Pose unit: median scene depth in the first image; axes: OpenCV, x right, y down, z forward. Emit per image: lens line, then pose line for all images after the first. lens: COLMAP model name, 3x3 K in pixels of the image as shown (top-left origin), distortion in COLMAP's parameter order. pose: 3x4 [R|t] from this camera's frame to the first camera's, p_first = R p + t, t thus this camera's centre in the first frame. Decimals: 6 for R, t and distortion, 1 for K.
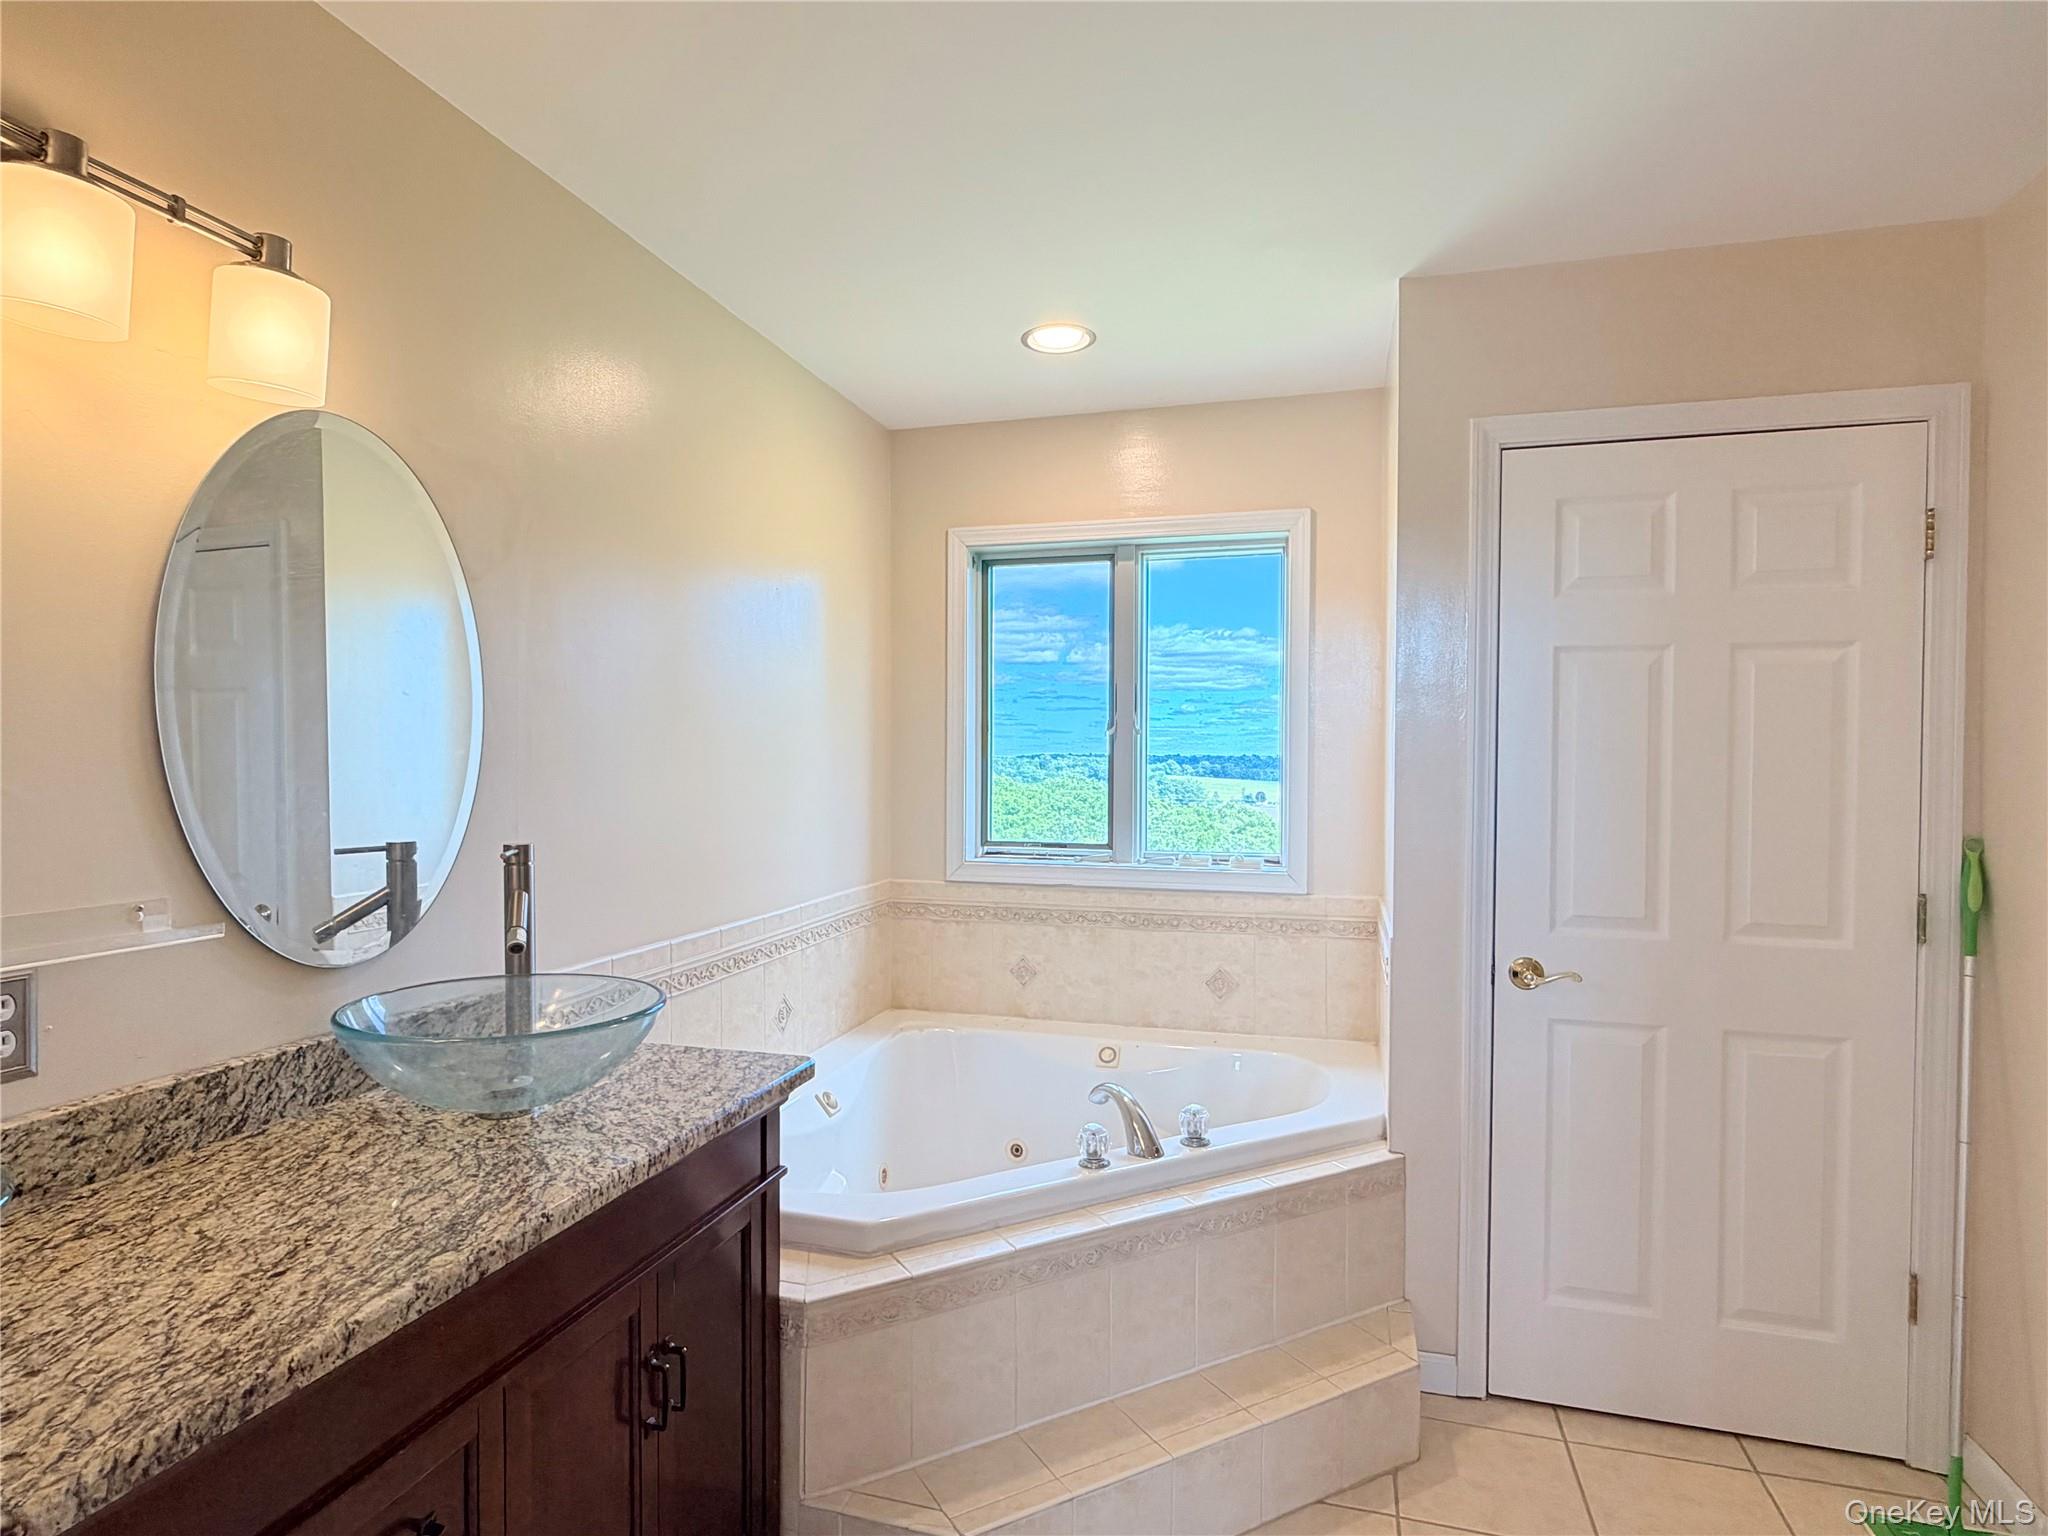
lens RADIAL K [[1079.6, 0, 1023.3], [0, 1079.6, 774.1], [0, 0, 1]] dist [0.003479, 0.000478]
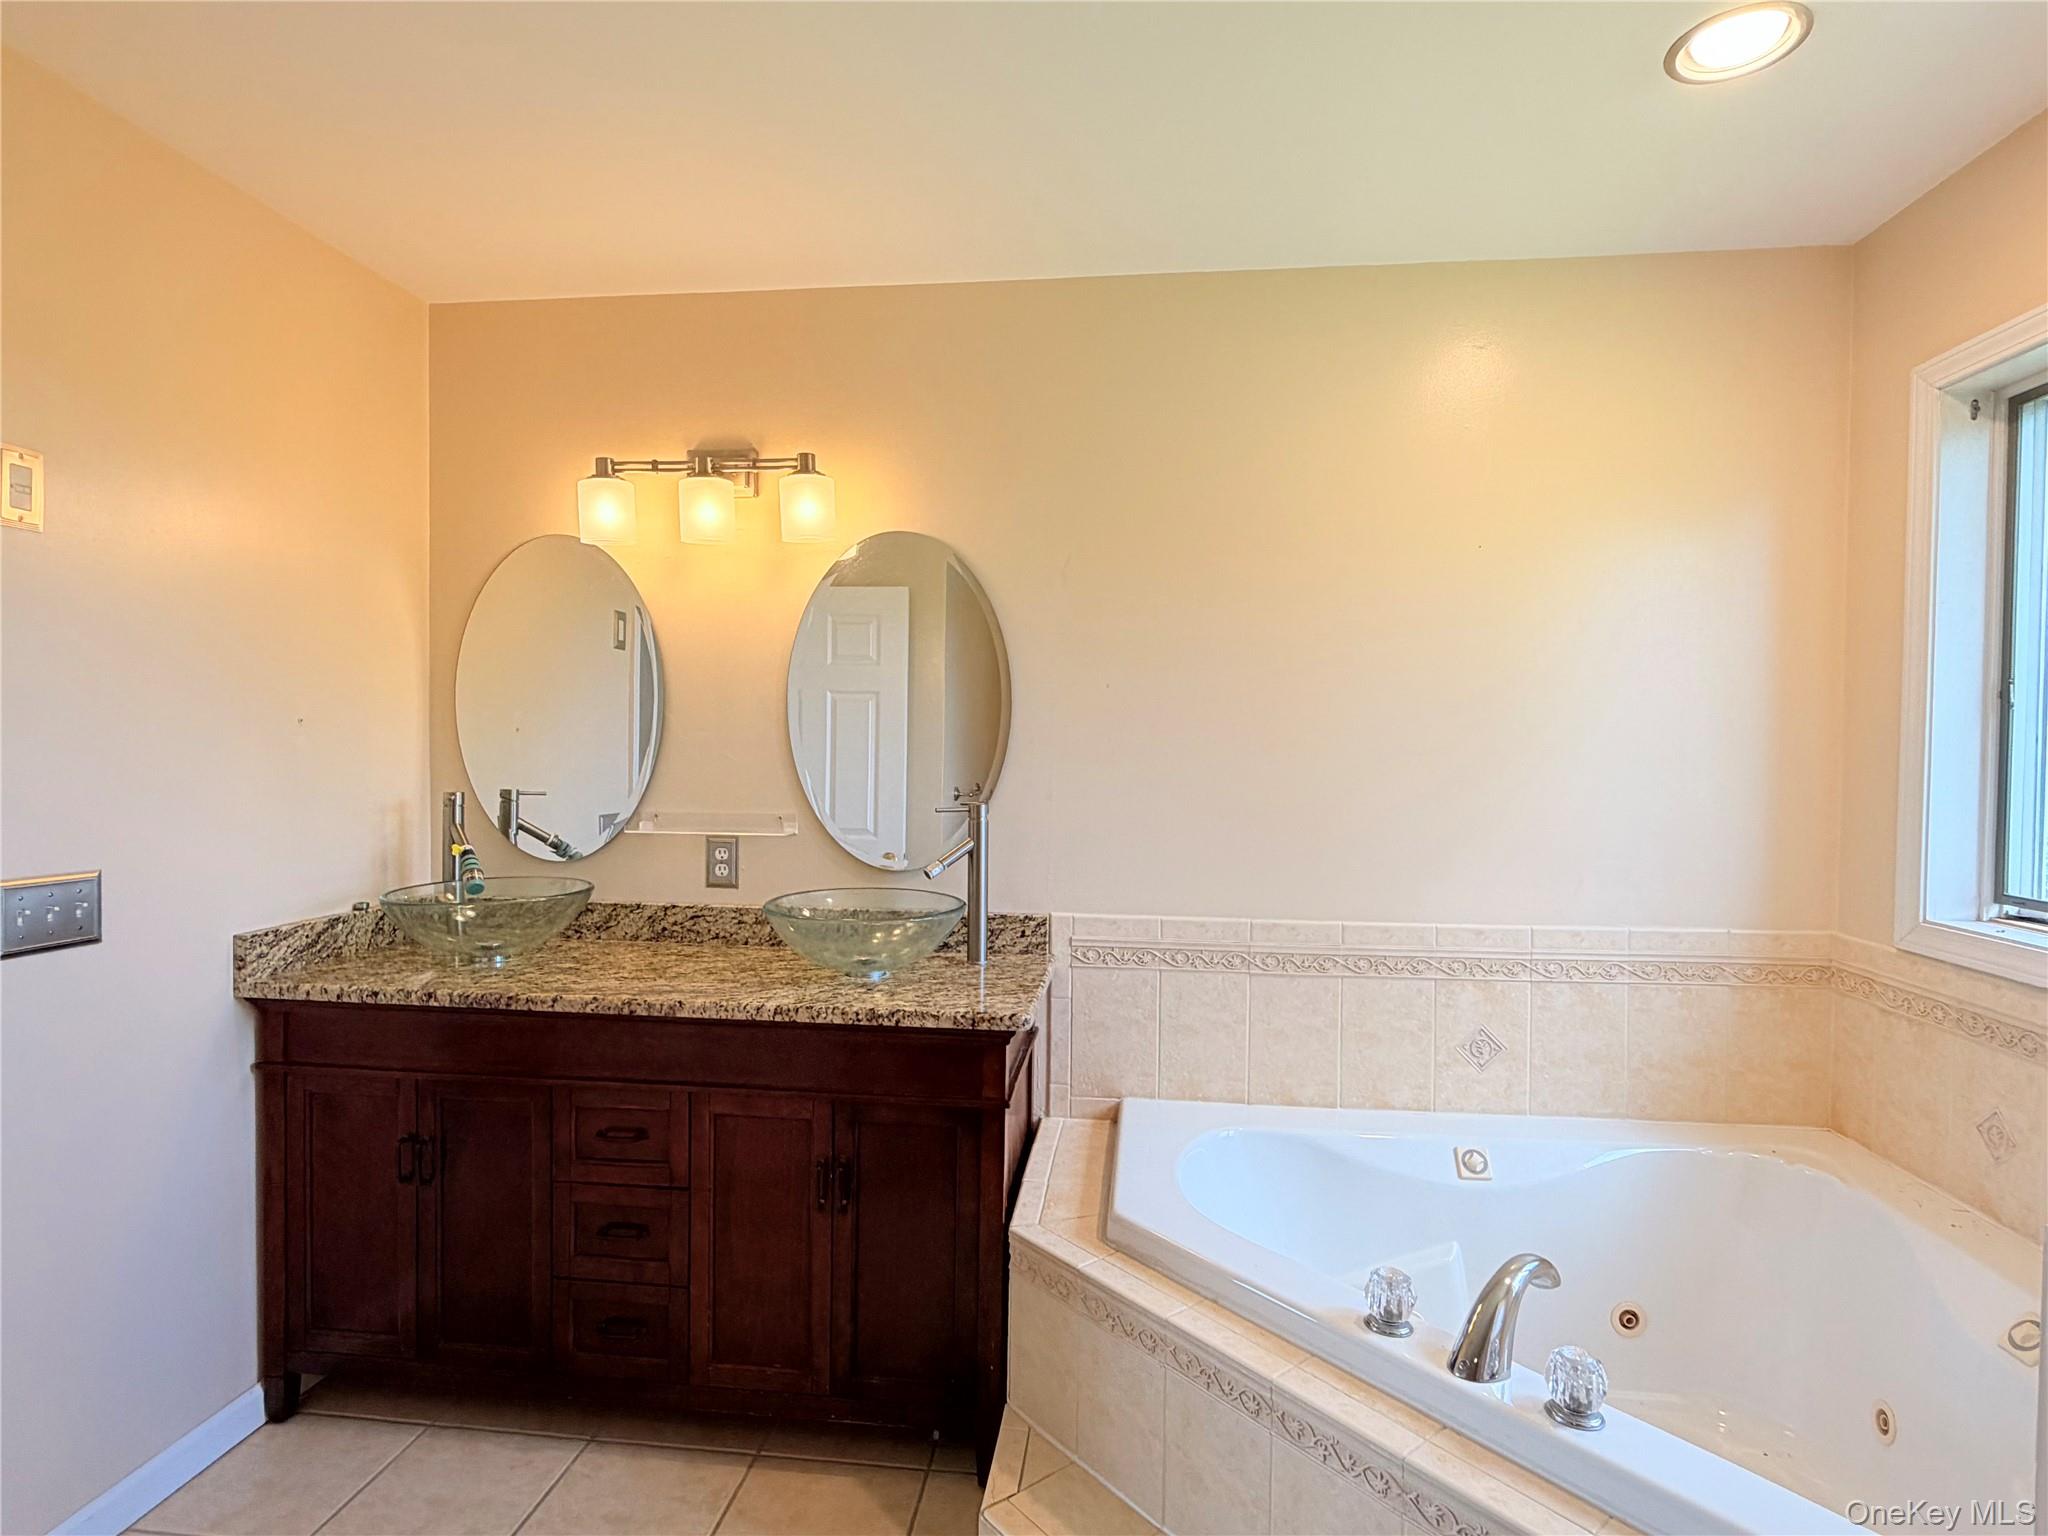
lens RADIAL K [[1079.6, 0, 1033.3], [0, 1079.6, 759.9], [0, 0, 1]] dist [0.003479, 0.000478]
pose [[0.172260, 0.012411, -0.984973, 0.708875], [-0.020721, 0.999745, 0.008973, -0.005409], [0.984834, 0.018864, 0.172473, 0.649349]]
